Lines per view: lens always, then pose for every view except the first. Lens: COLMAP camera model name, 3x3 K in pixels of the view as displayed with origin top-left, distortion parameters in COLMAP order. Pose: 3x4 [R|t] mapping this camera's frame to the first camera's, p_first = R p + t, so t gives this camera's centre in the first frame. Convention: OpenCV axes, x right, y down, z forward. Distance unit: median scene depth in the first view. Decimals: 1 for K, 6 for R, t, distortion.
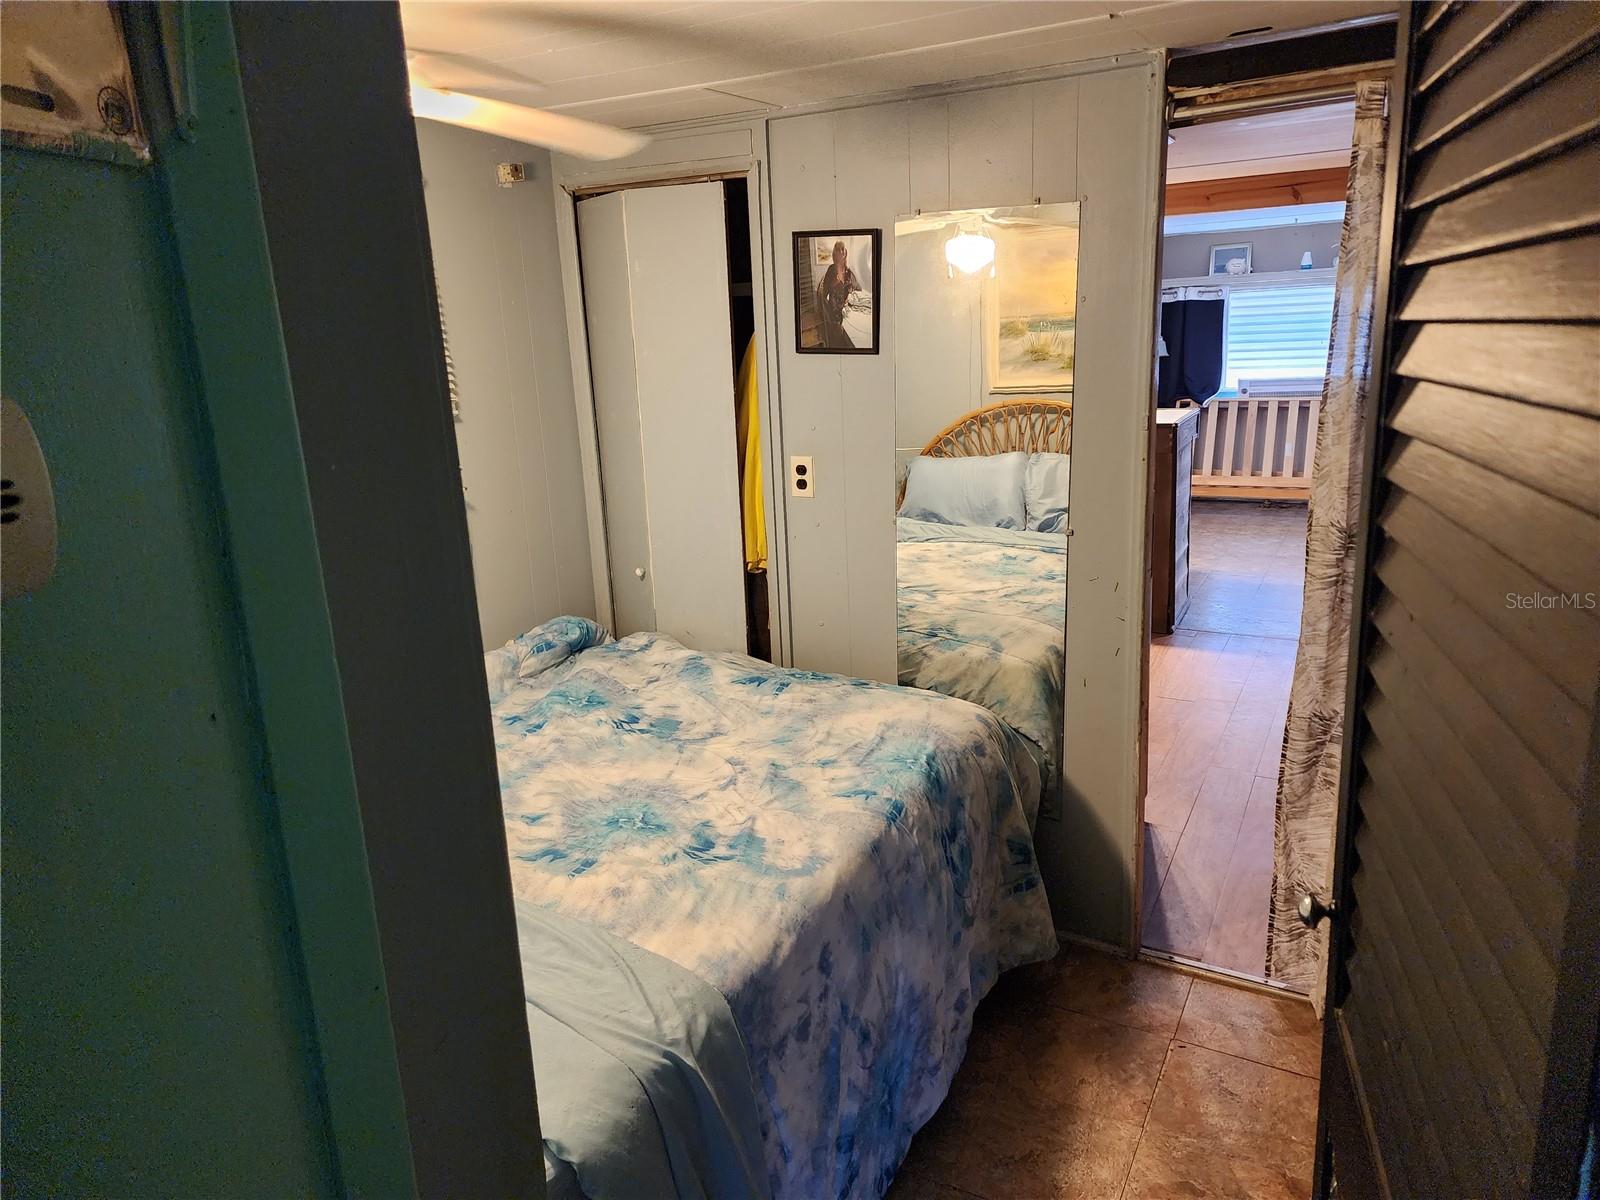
lens RADIAL K [[1076.8, 0, 802.5], [0, 1076.8, 591.5], [0, 0, 1]] dist [0.068039, -0.059917]
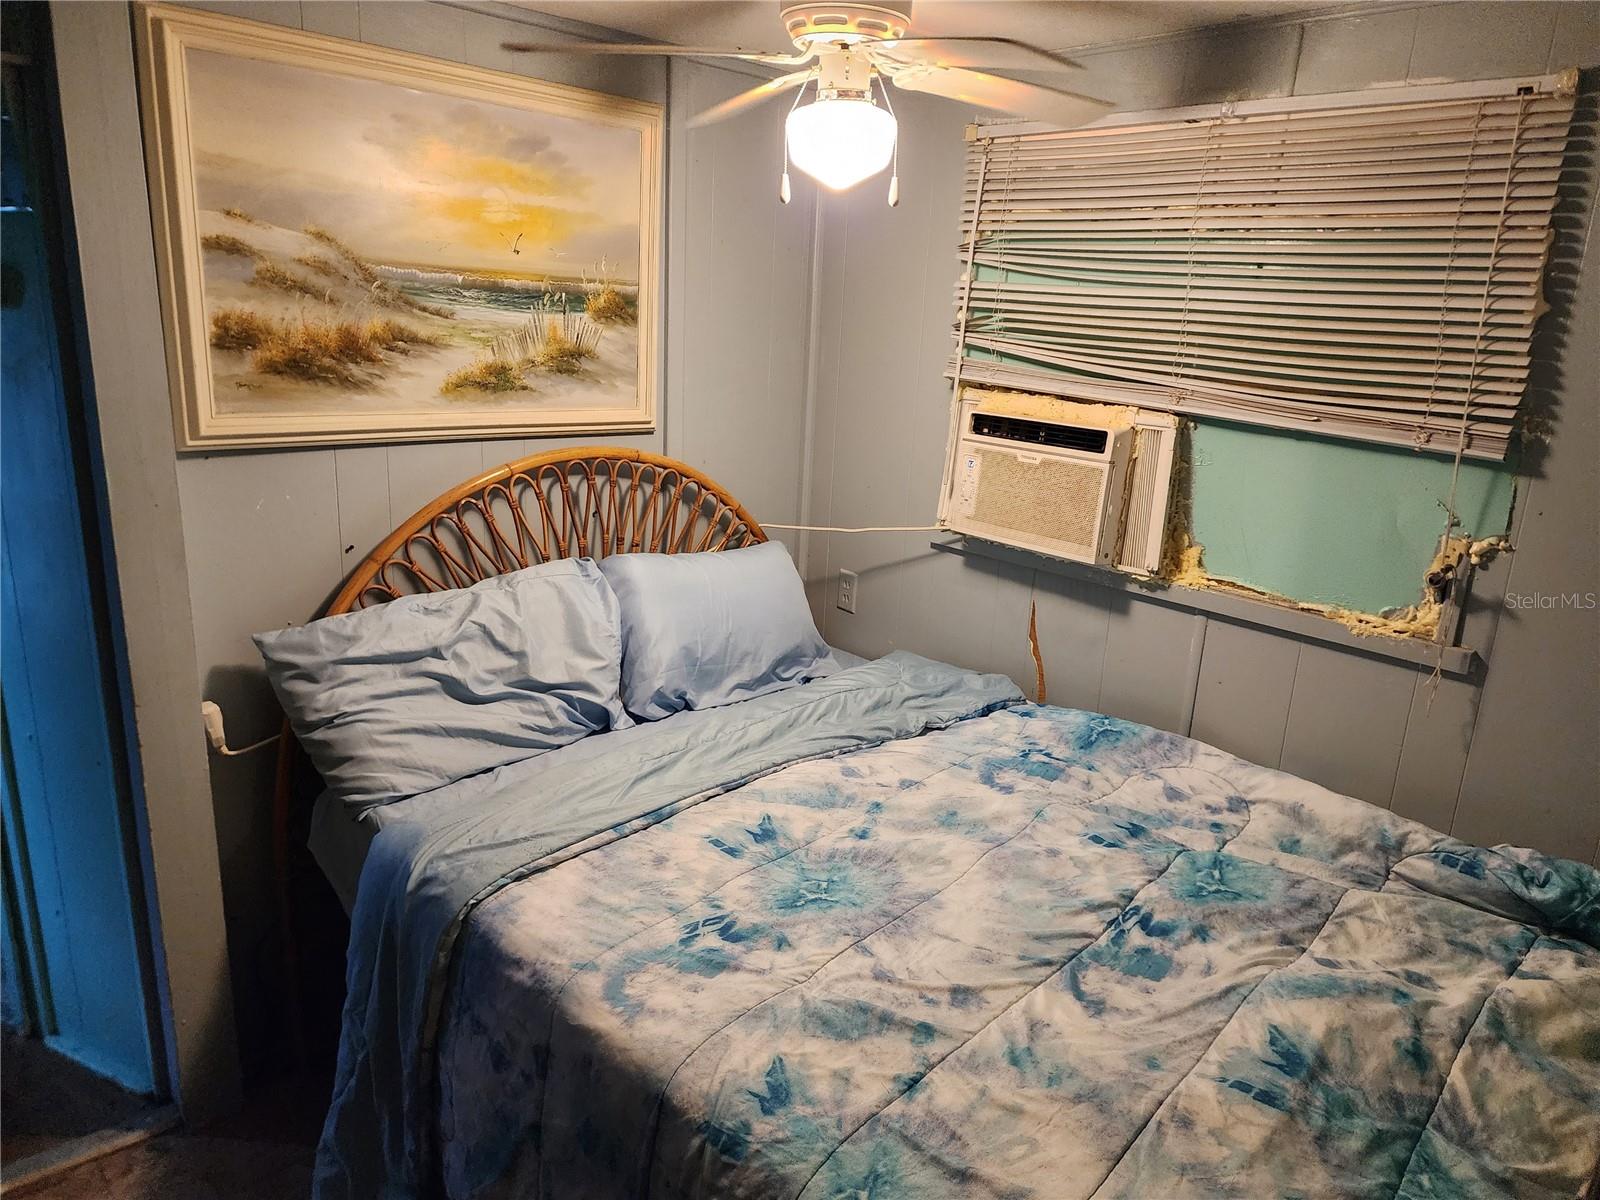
lens RADIAL K [[1076.8, 0, 803.0], [0, 1076.8, 597.5], [0, 0, 1]] dist [0.068039, -0.059917]
pose [[-0.323240, 0.285261, -0.902298, 0.534580], [-0.259708, 0.890133, 0.374453, -0.298168], [0.909982, 0.355373, -0.213642, 1.085614]]
